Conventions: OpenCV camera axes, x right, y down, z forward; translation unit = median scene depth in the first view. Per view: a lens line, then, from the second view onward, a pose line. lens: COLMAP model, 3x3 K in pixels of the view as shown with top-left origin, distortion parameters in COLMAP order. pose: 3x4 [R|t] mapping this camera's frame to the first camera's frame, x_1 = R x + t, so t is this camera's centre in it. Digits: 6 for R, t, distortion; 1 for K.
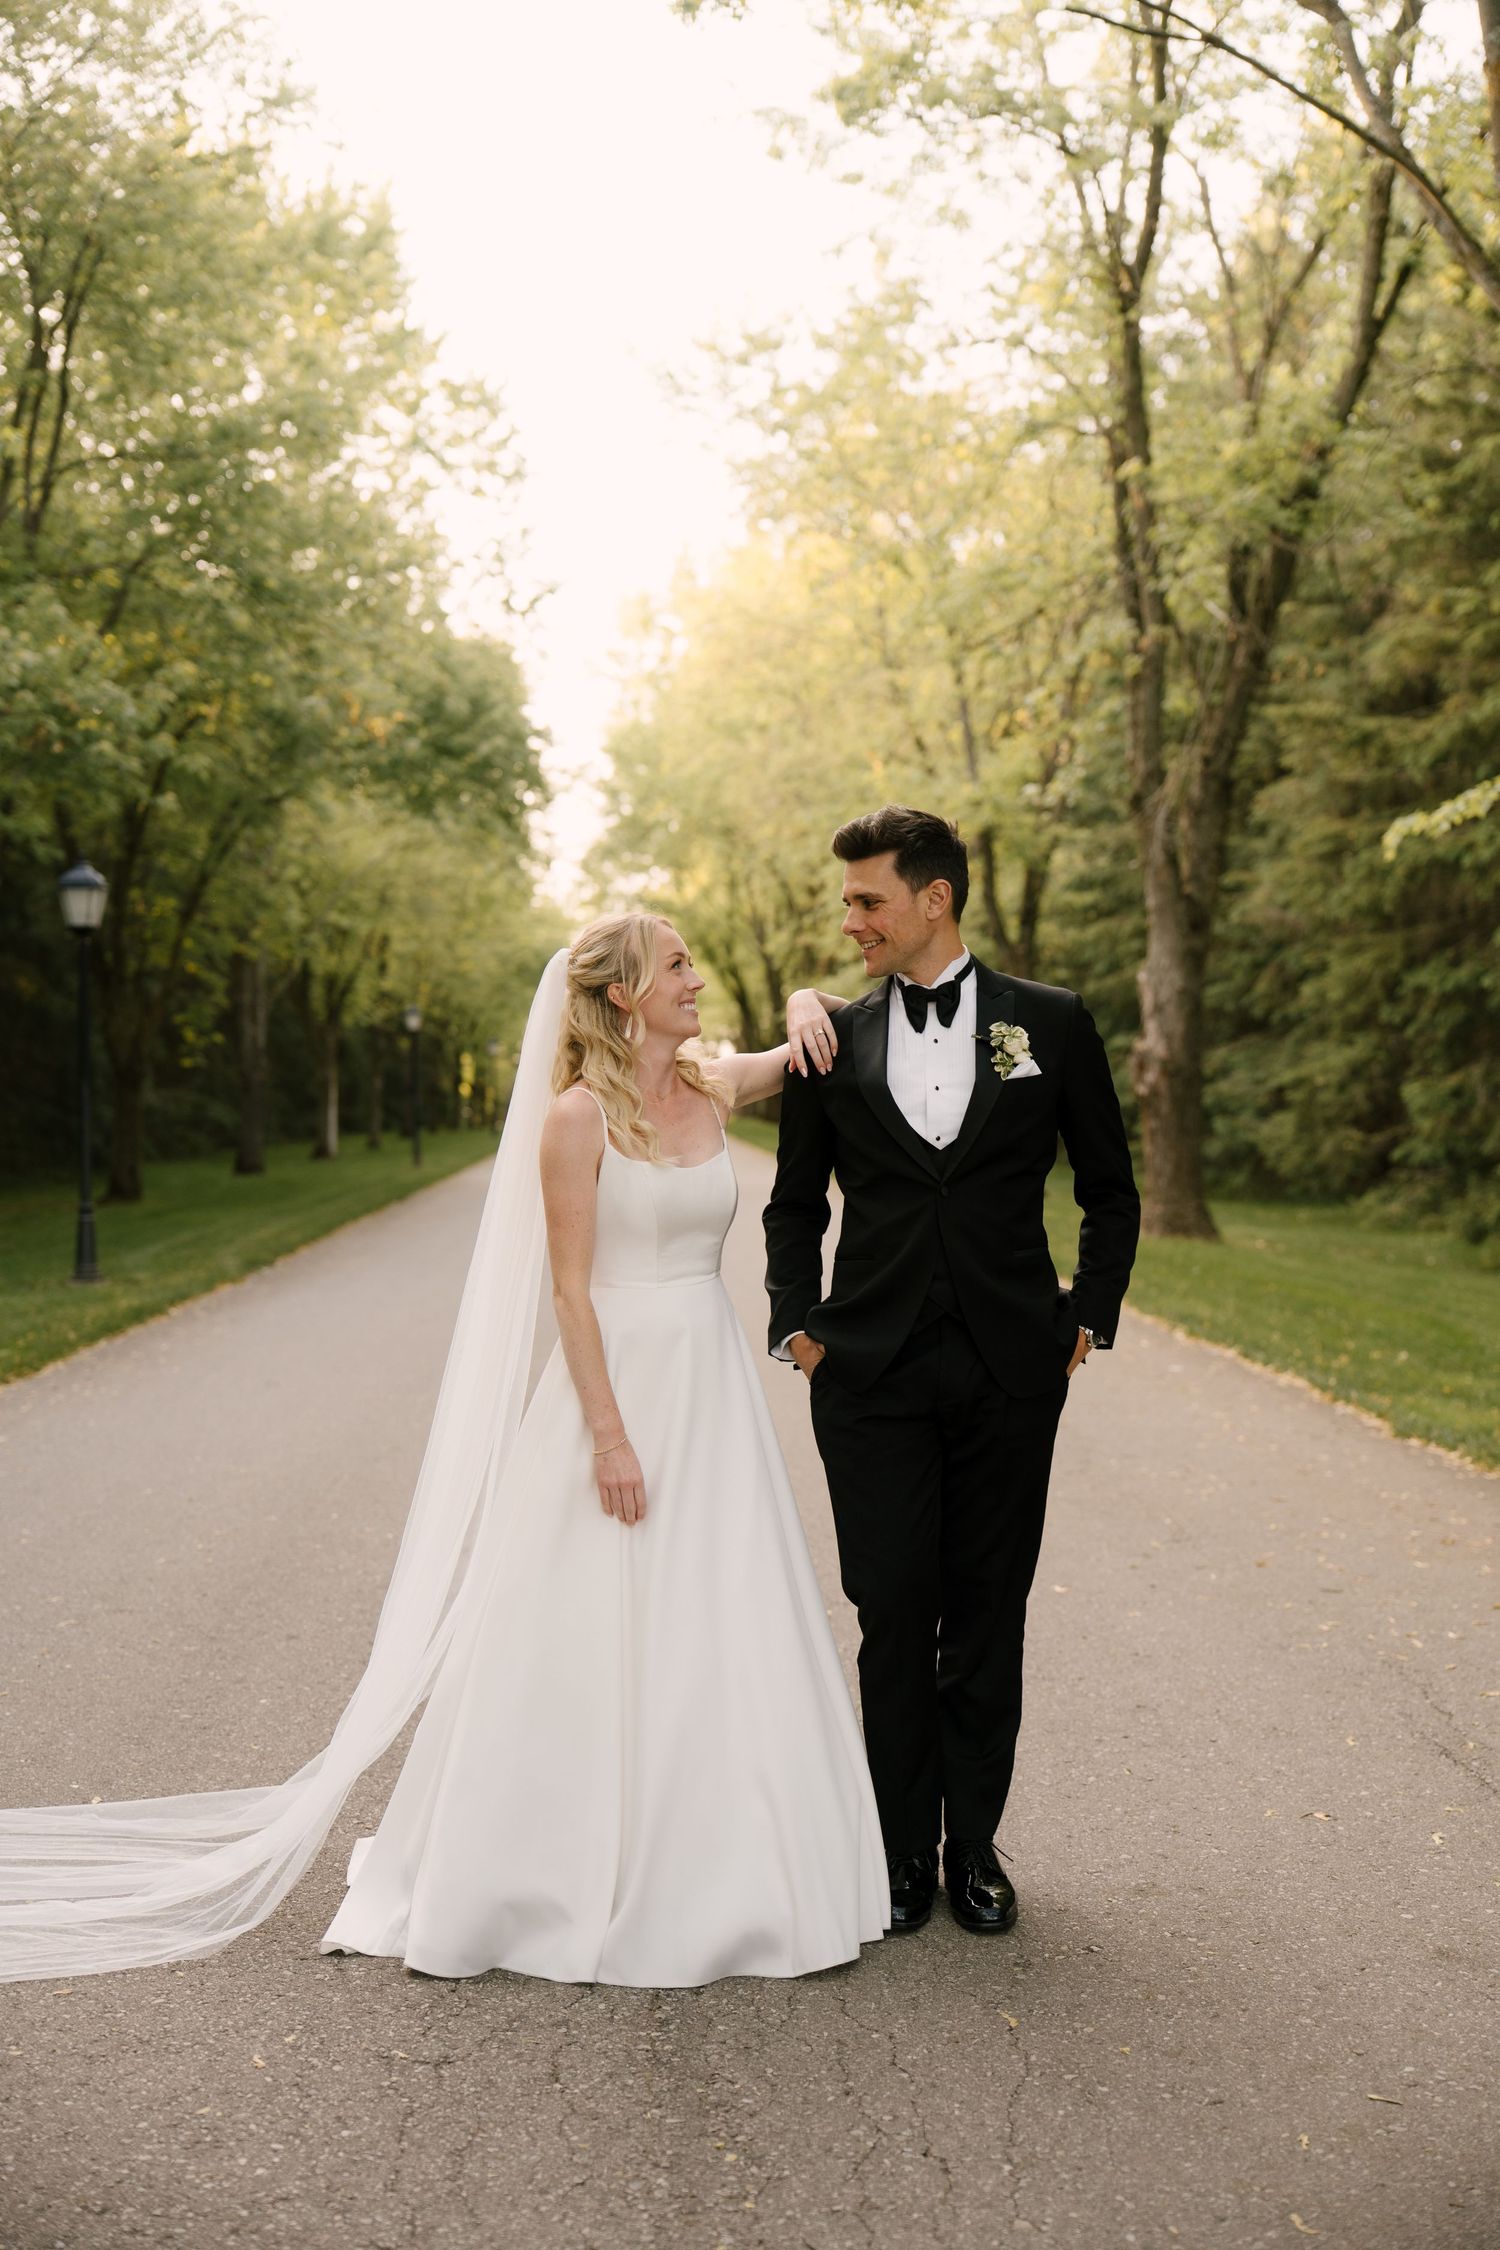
lens RADIAL K [[2591.4, 0, 750.0], [0, 2591.4, 1125.0], [0, 0, 1]] dist [0.002897, 0.010955]
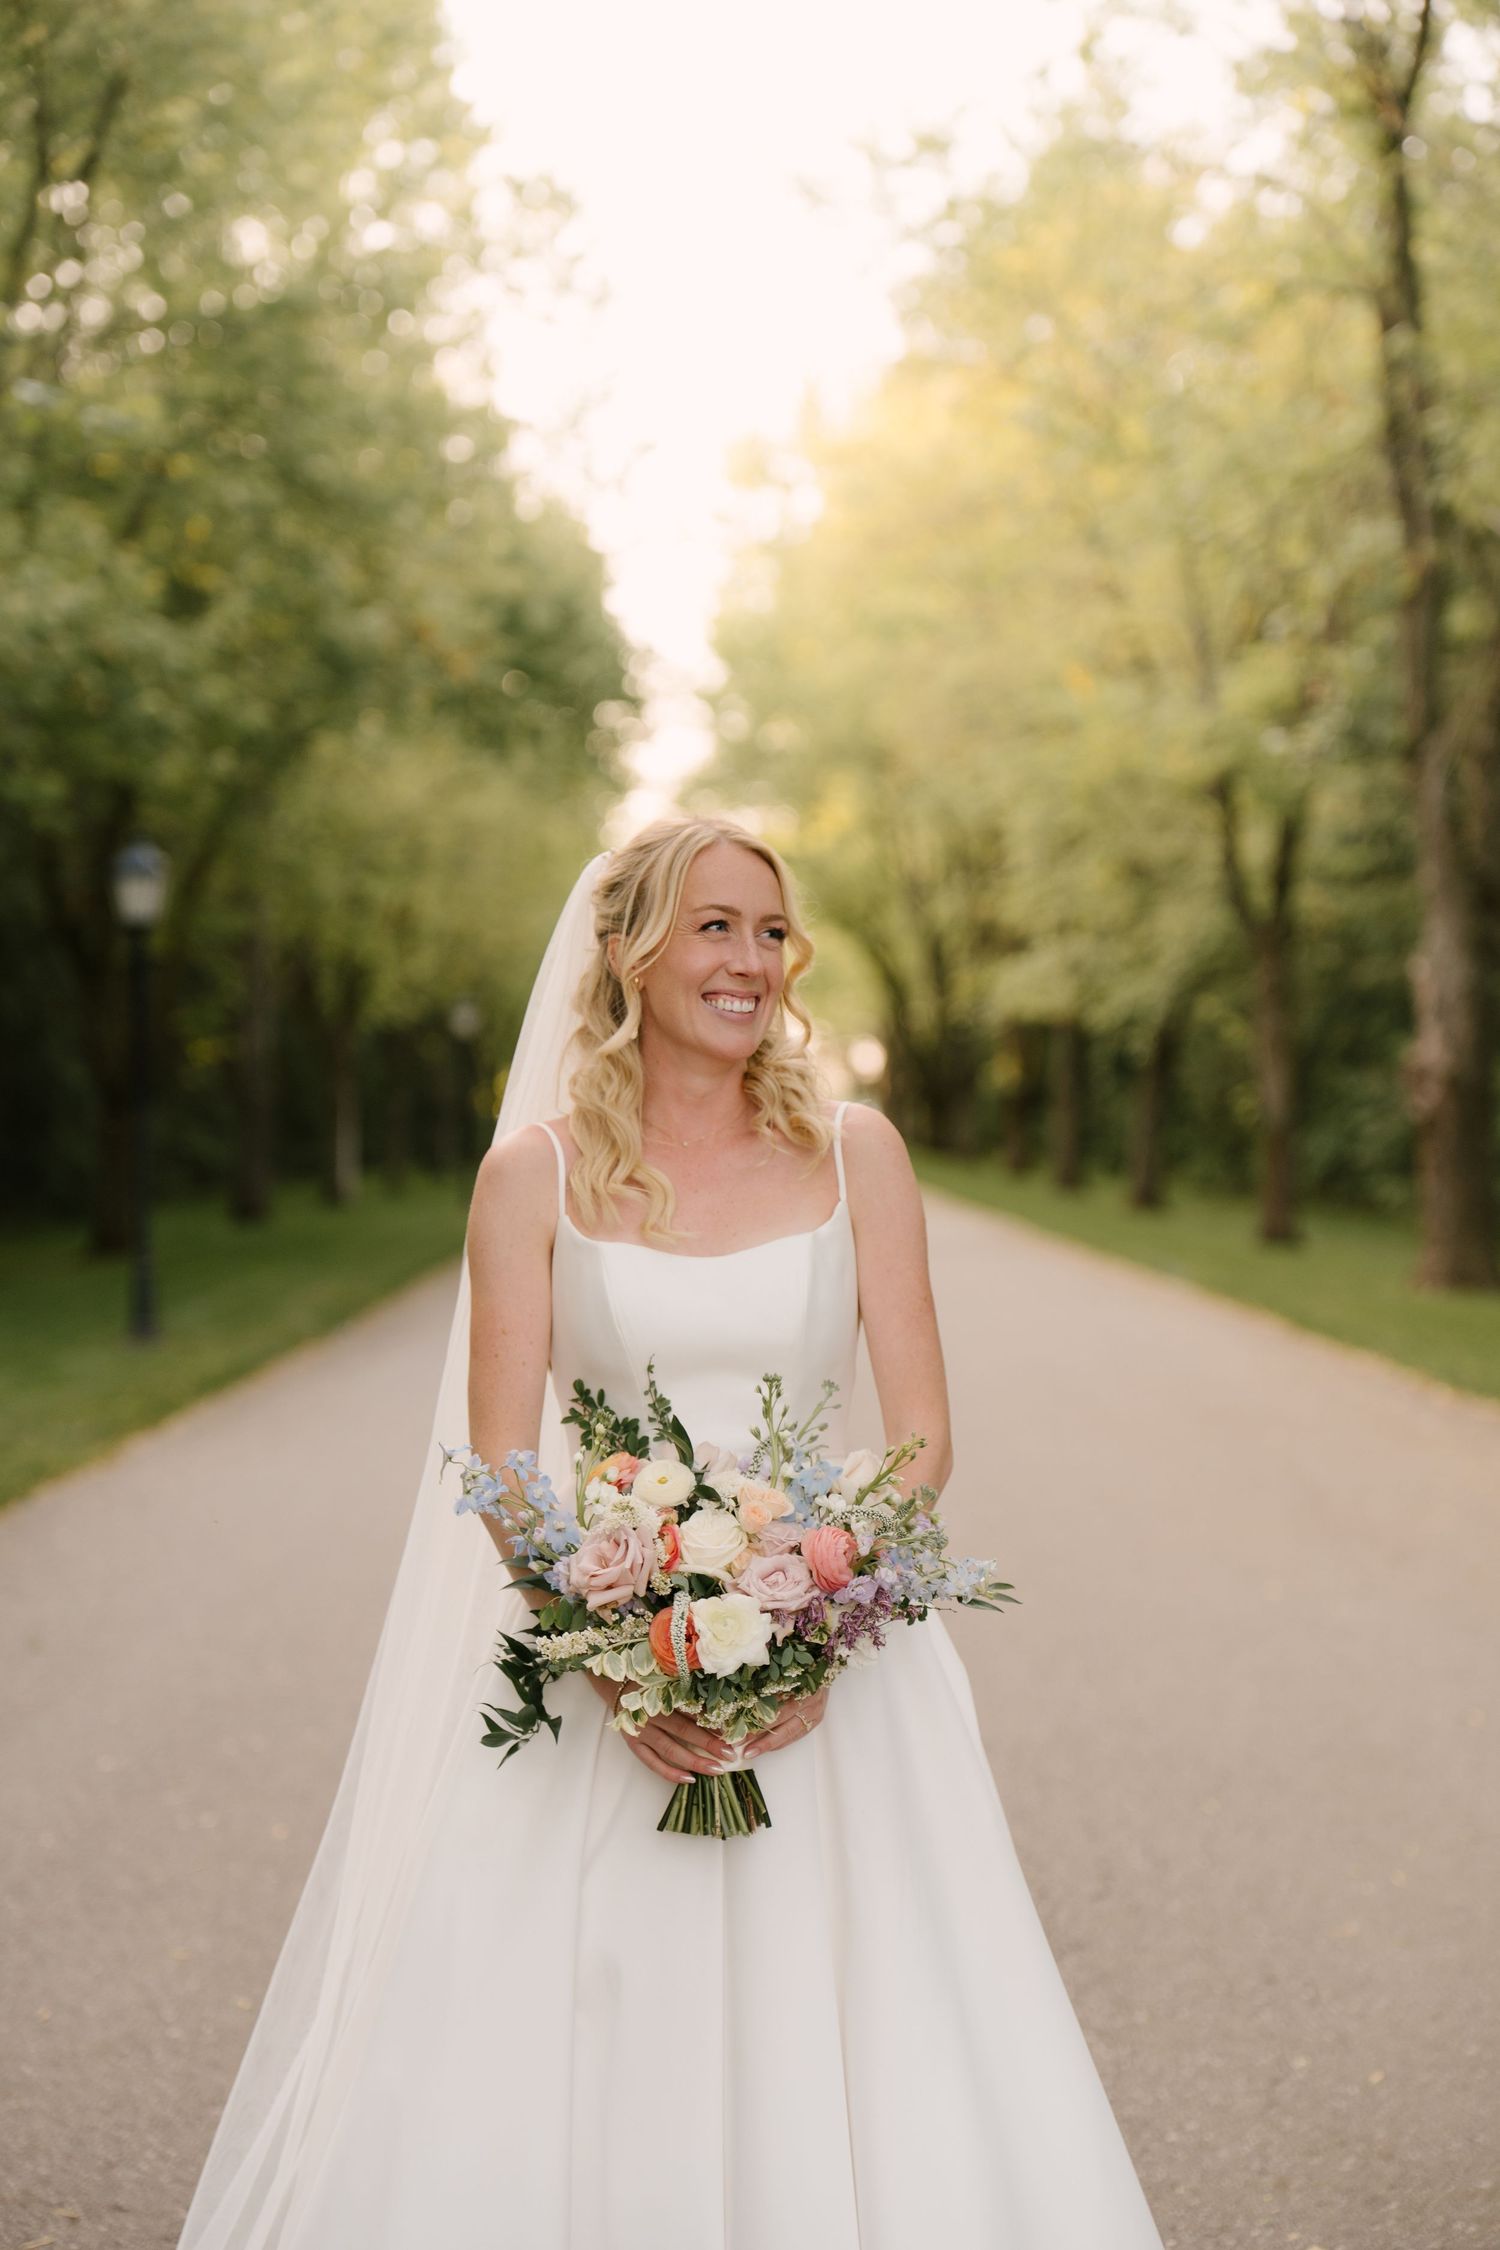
lens RADIAL K [[3751.2, 0, 750.0], [0, 3751.2, 1125.0], [0, 0, 1]] dist [0.000280, -0.060125]
pose [[0.999305, -0.003774, -0.037076, -0.008690], [0.003439, 0.999953, -0.009100, 0.000831], [0.037109, 0.008966, 0.999271, -0.109079]]
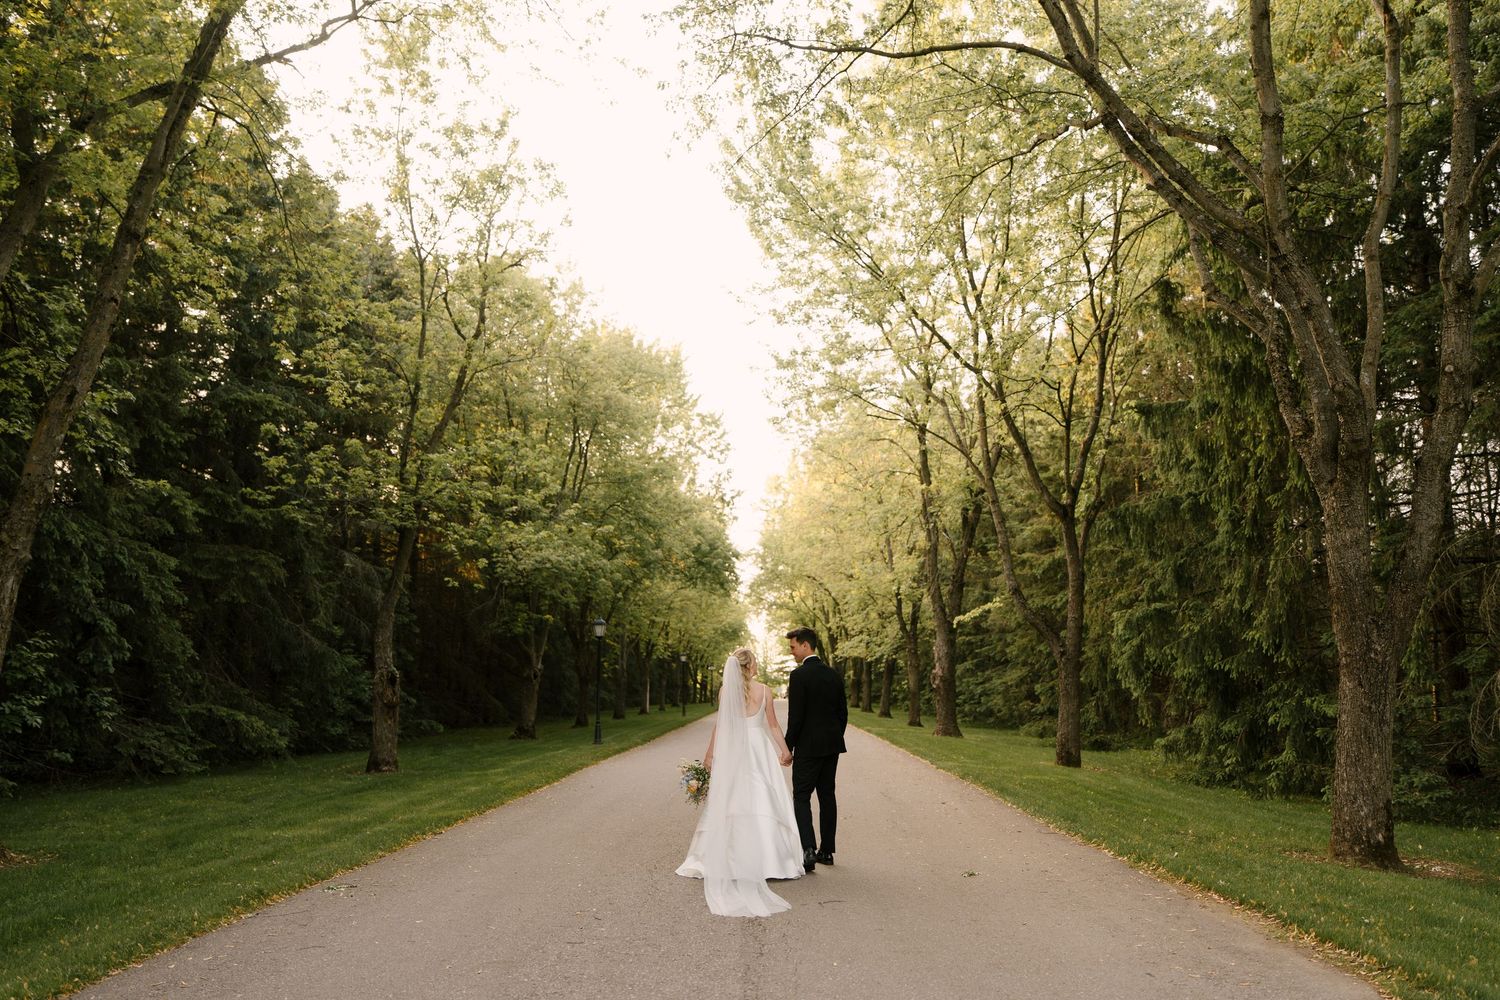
lens RADIAL K [[1290.2, 0, 792.1], [0, 1290.2, 471.0], [0, 0, 1]] dist [-0.005869, -0.000778]
pose [[0.999479, -0.003602, -0.032070, 0.024191], [-0.002163, 0.984040, -0.177932, 0.004799], [0.032199, 0.177909, 0.983520, -0.357563]]
